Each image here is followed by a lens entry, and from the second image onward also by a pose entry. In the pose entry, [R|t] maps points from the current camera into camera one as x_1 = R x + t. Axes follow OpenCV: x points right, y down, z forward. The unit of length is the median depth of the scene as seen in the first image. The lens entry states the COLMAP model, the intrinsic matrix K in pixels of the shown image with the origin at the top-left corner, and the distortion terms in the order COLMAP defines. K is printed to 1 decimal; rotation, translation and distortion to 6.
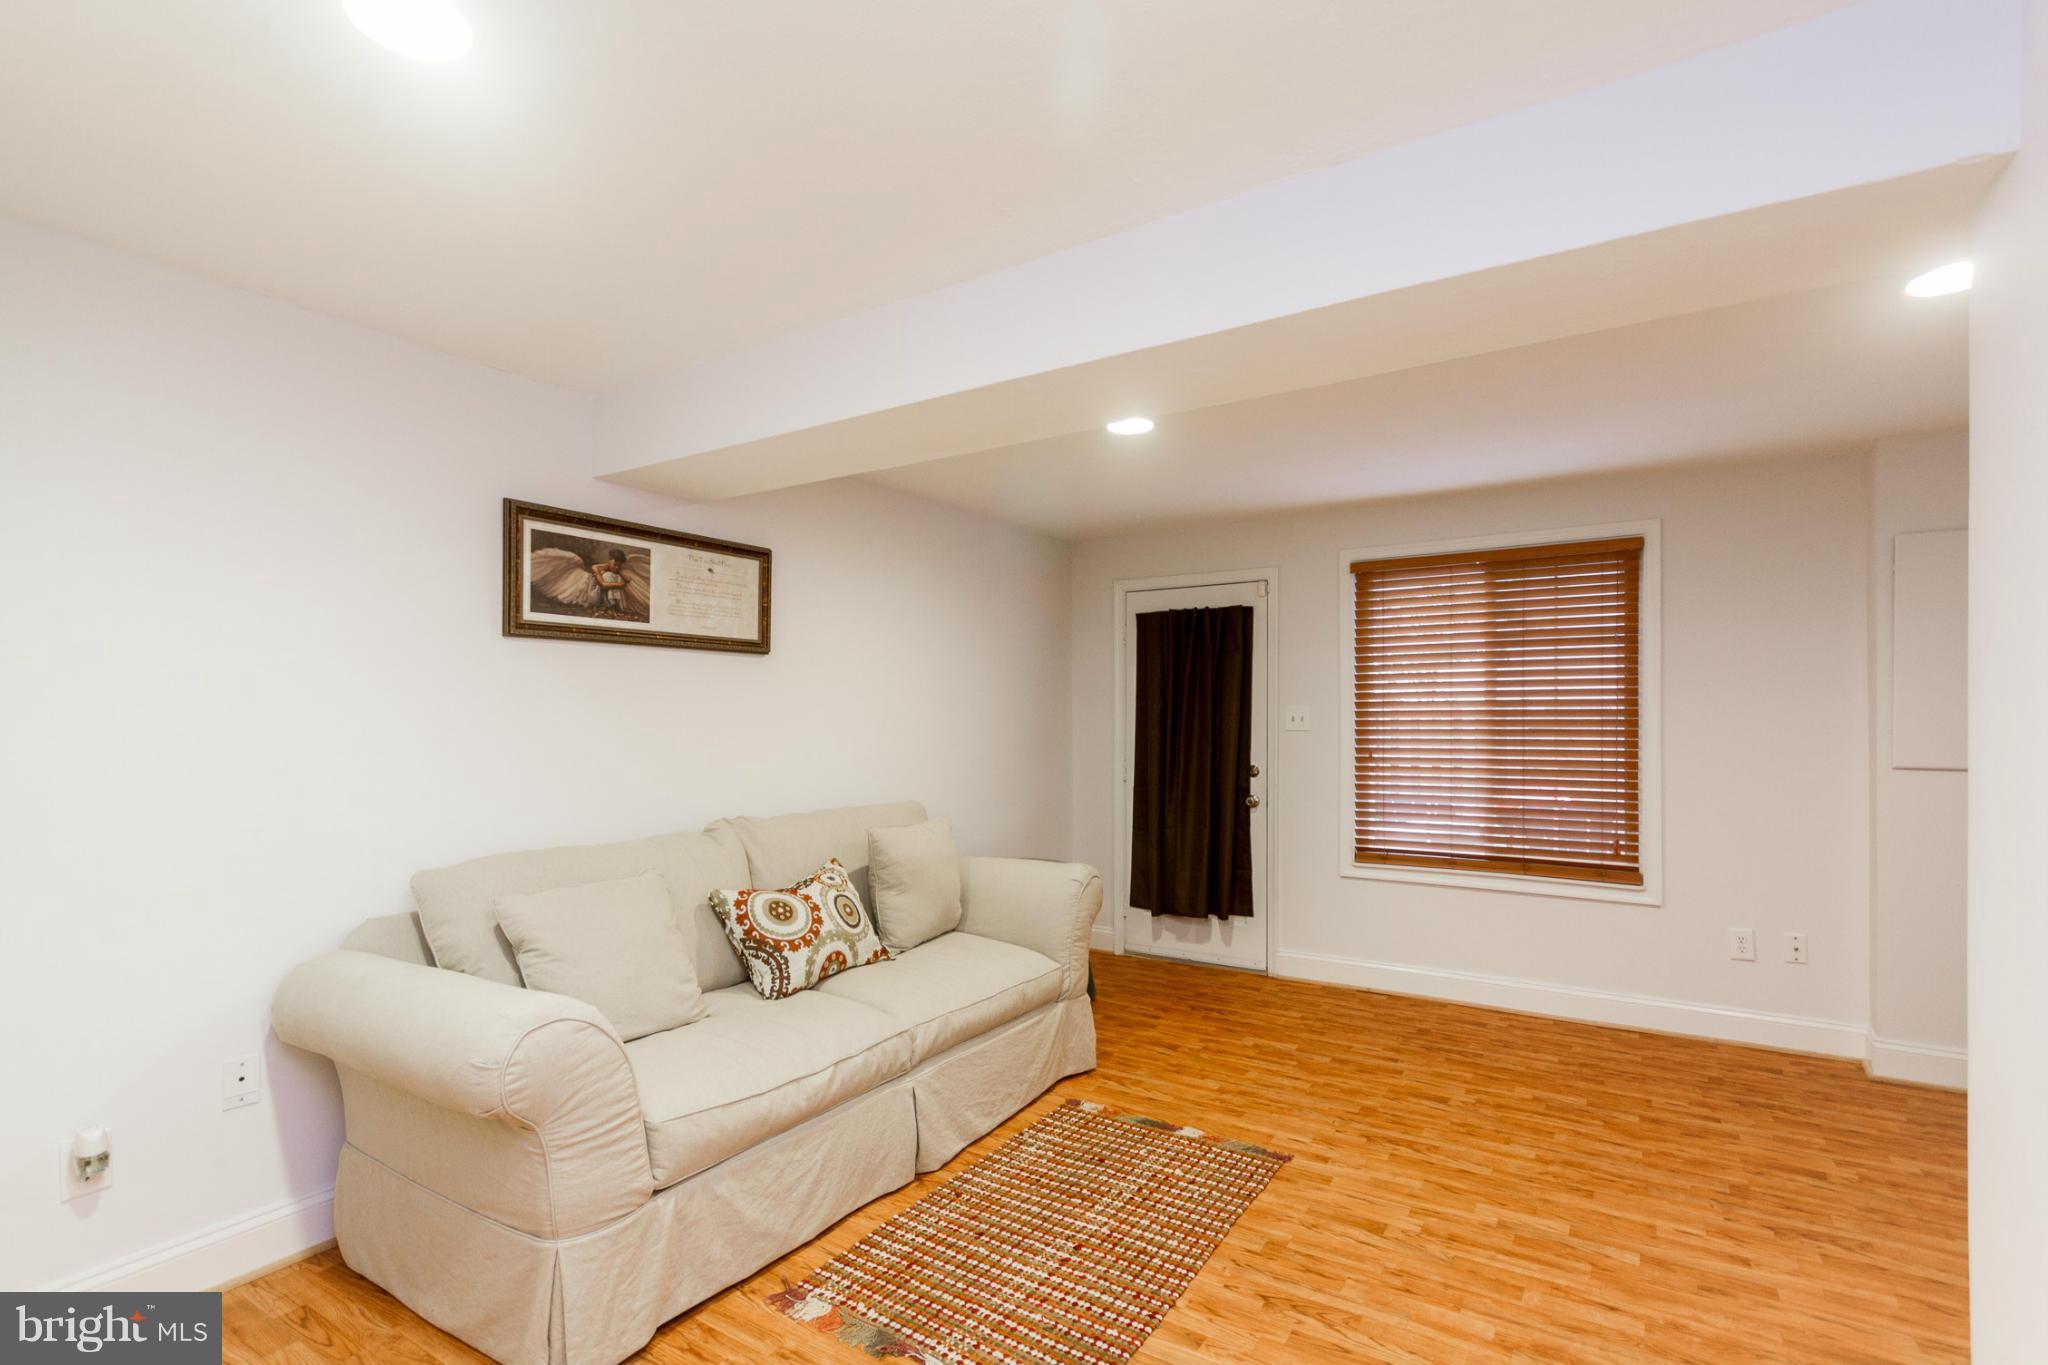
lens RADIAL K [[943.9, 0, 1024.5], [0, 943.9, 689.1], [0, 0, 1]] dist [-0.013788, 0.015349]
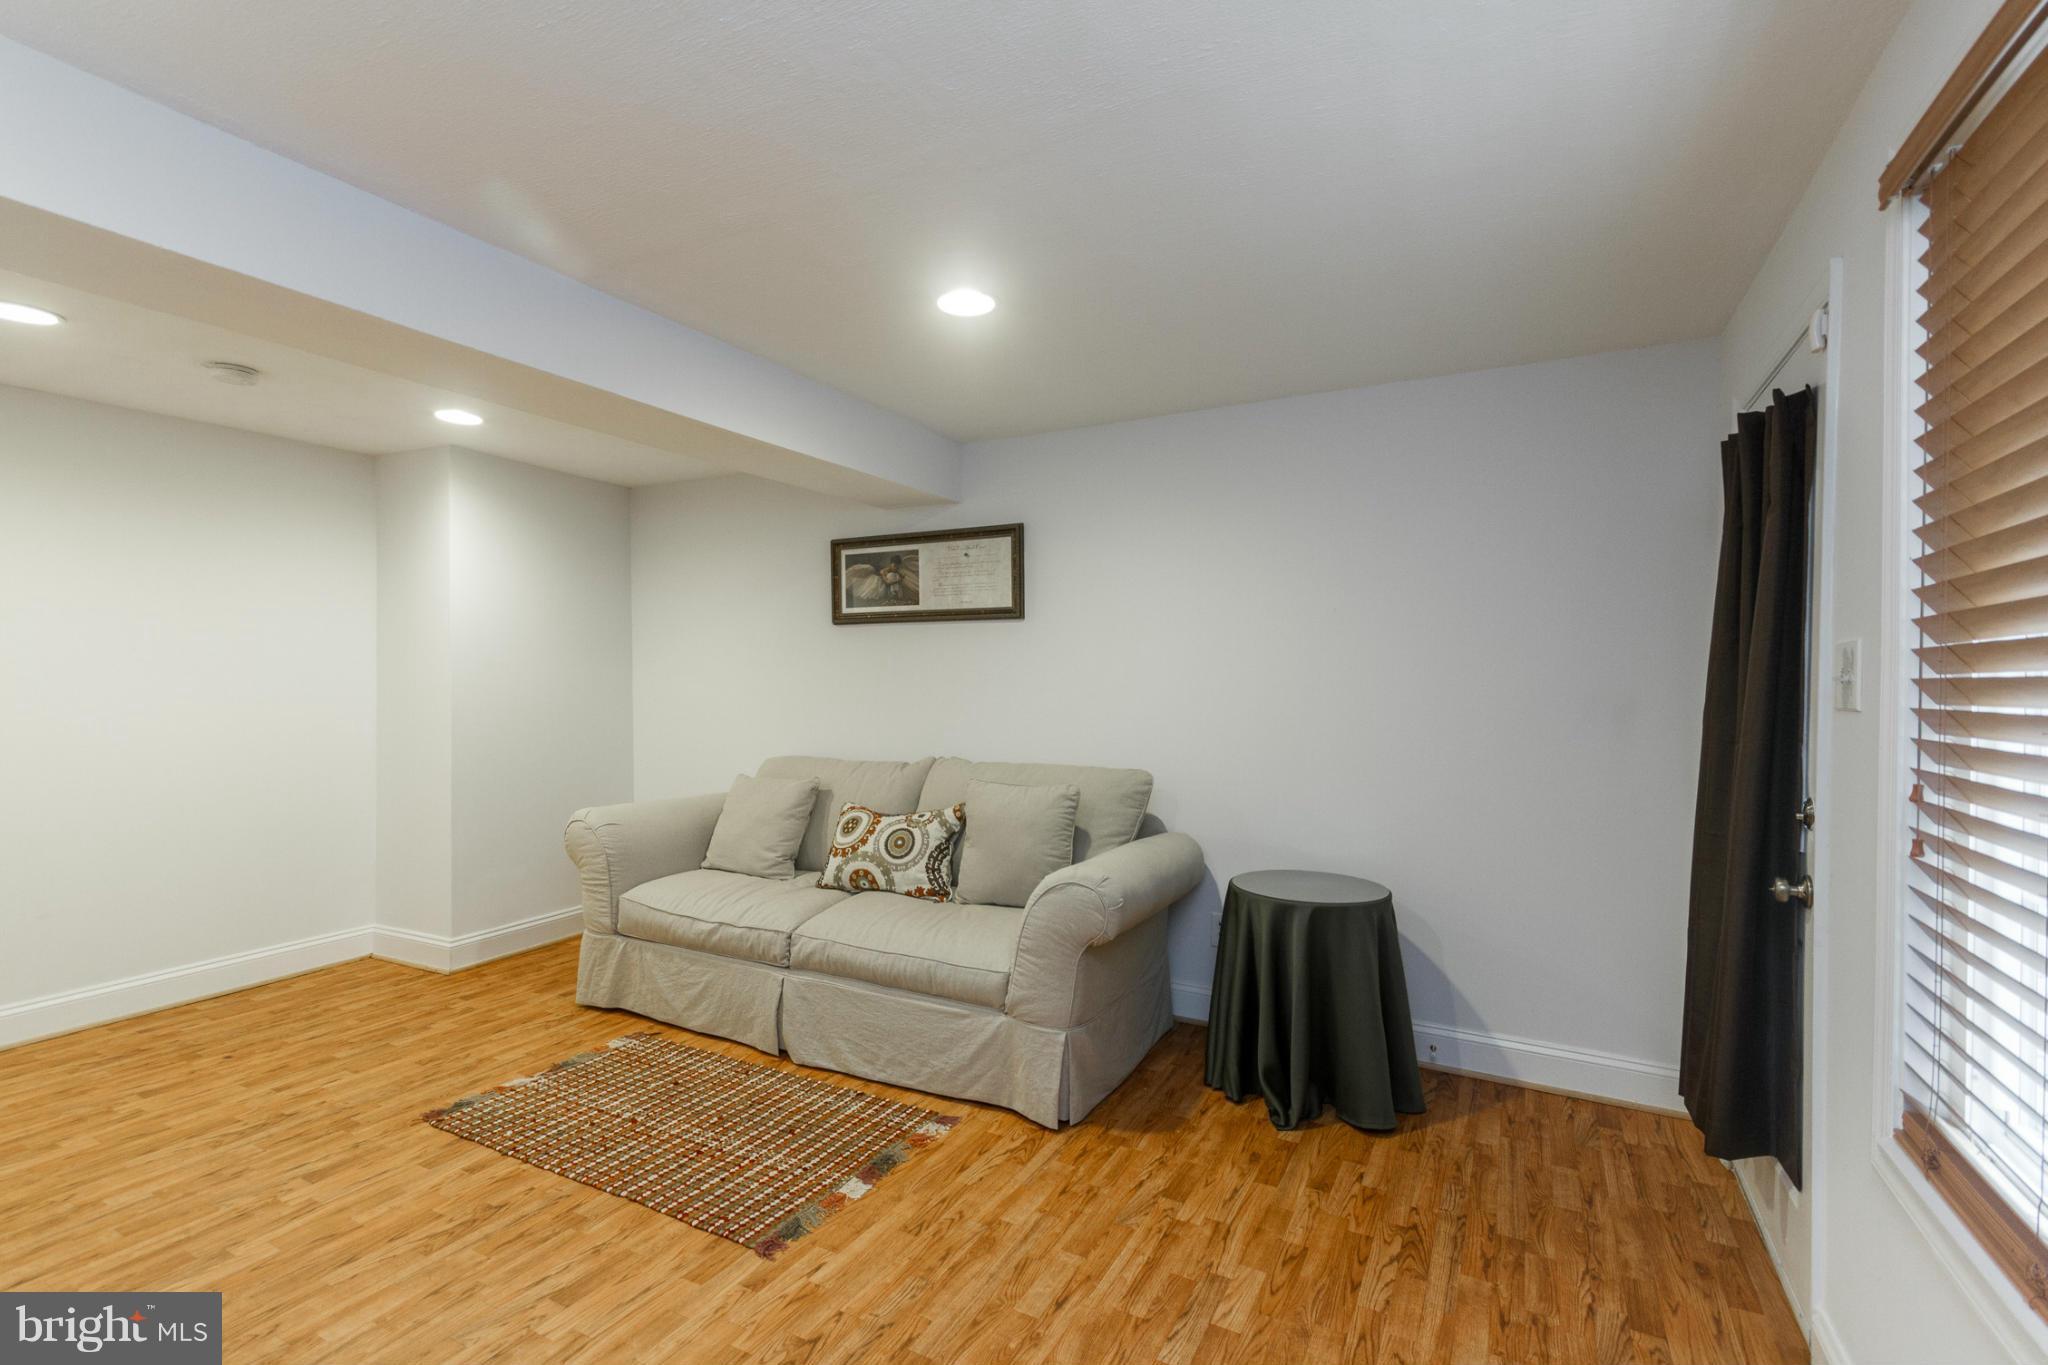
lens RADIAL K [[935.9, 0, 1023.8], [0, 935.9, 672.6], [0, 0, 1]] dist [-0.001556, -0.000287]
pose [[0.088440, -0.008854, -0.996042, 1.012363], [0.025133, 0.999662, -0.006655, 0.041542], [0.995764, -0.024445, 0.088632, 1.112009]]
